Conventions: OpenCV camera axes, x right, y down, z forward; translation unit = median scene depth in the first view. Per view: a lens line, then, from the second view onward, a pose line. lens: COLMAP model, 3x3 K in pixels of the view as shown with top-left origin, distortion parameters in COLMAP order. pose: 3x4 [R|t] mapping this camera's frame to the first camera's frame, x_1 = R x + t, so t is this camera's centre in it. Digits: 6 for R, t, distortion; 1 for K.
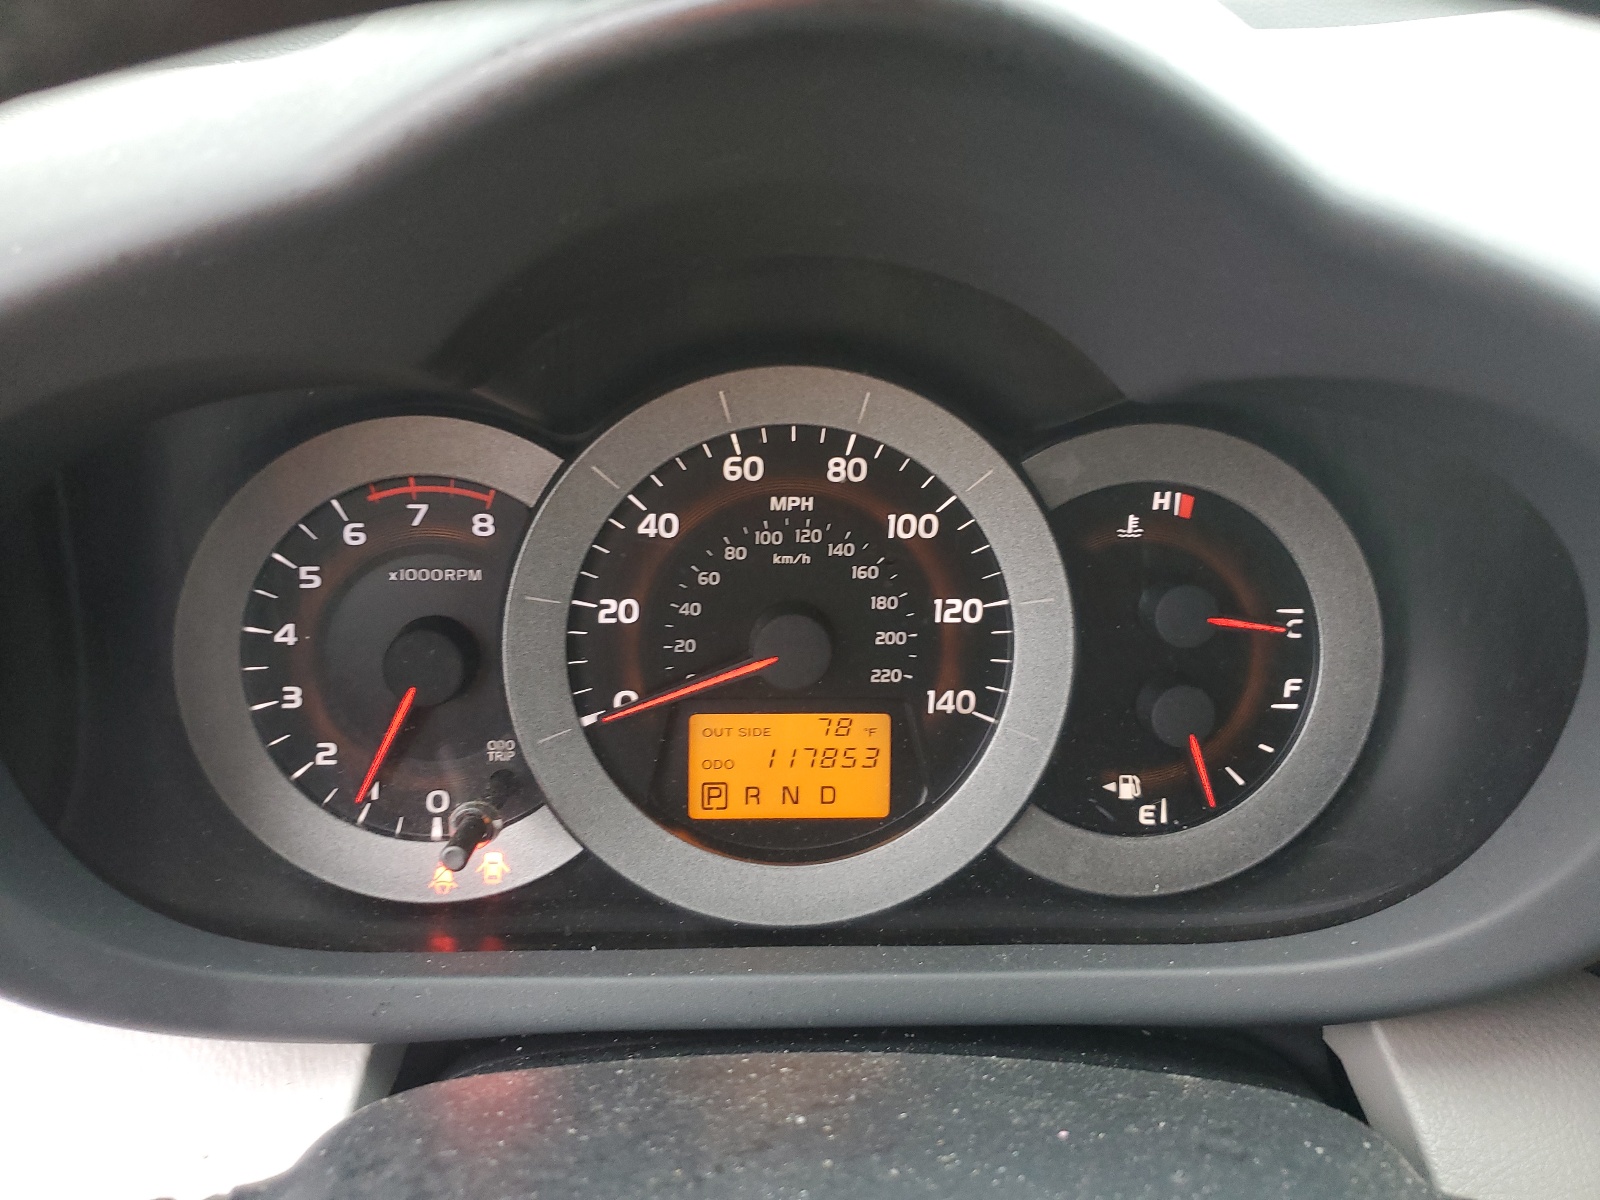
lens RADIAL K [[1217.8, 0, 799.6], [0, 1217.8, 600.7], [0, 0, 1]] dist [0.005948, 0.001042]
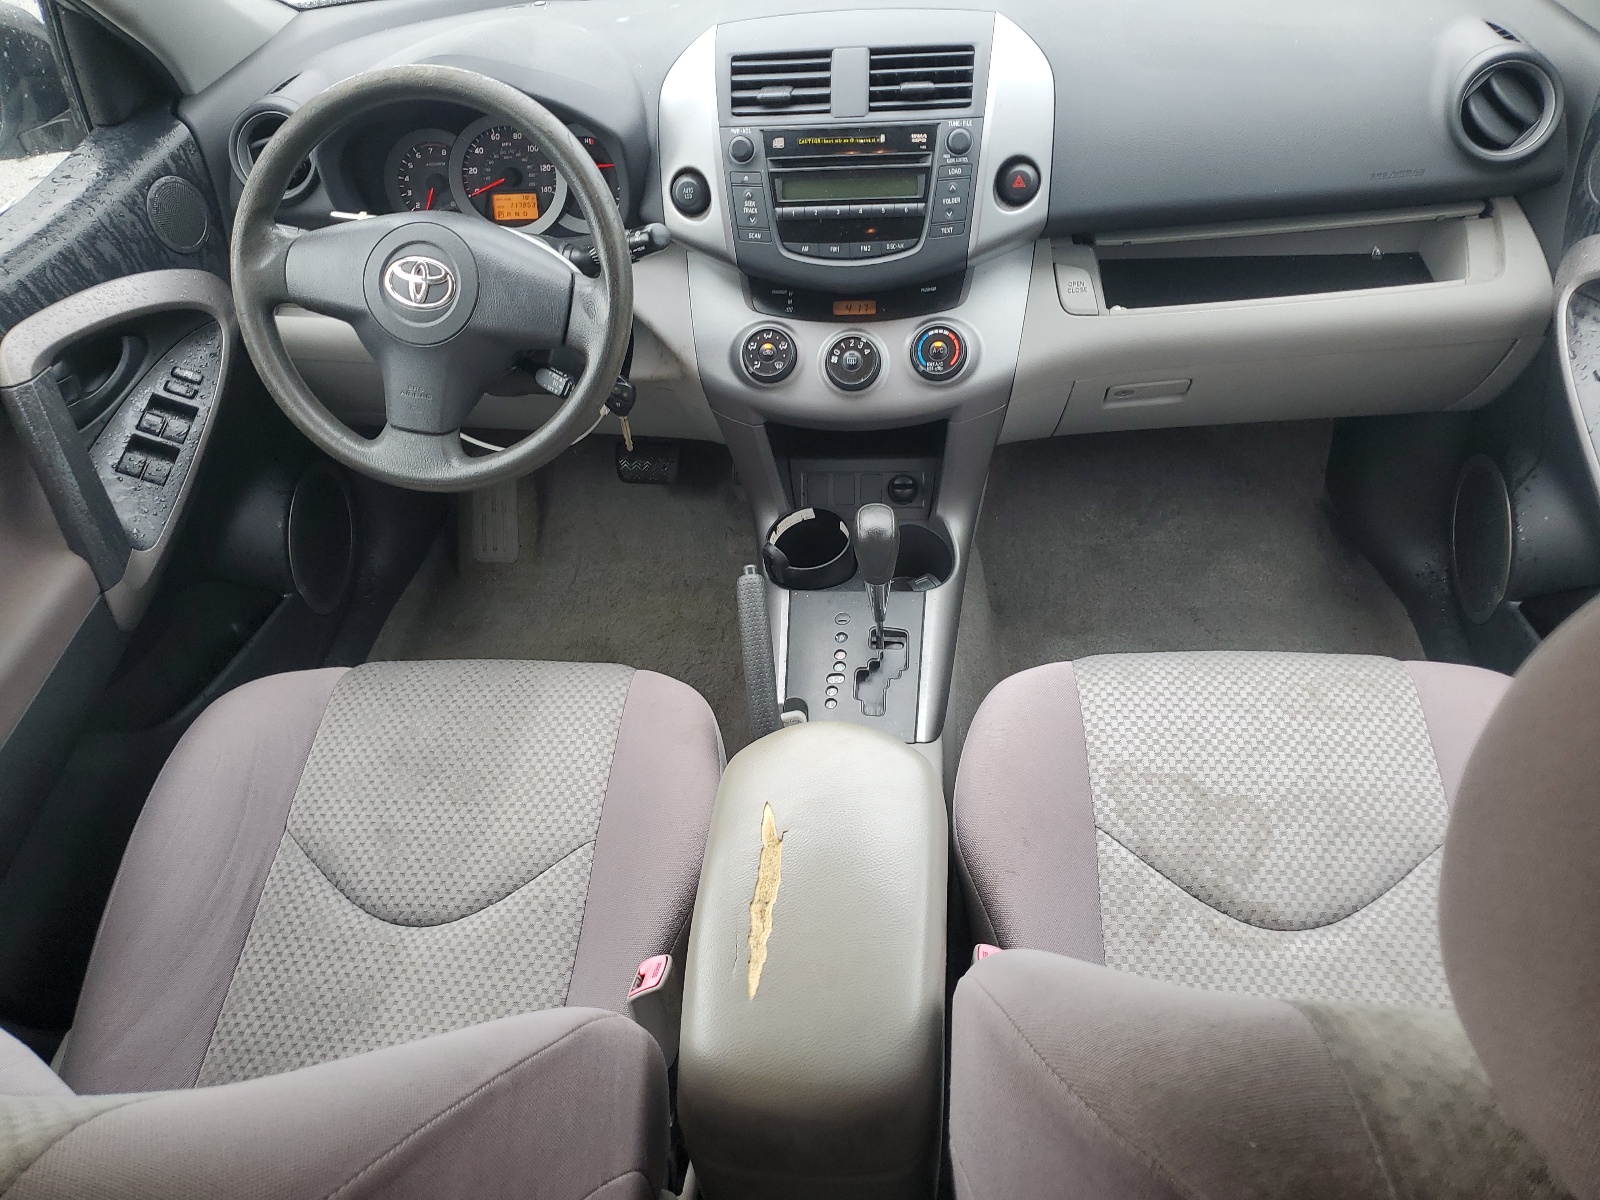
lens RADIAL K [[1217.8, 0, 800.1], [0, 1217.8, 599.0], [0, 0, 1]] dist [0.005948, 0.001042]
pose [[0.985543, 0.019106, -0.168345, 1.866241], [0.027448, 0.962491, 0.269921, 0.354914], [0.167187, -0.270639, 0.948052, -3.583817]]
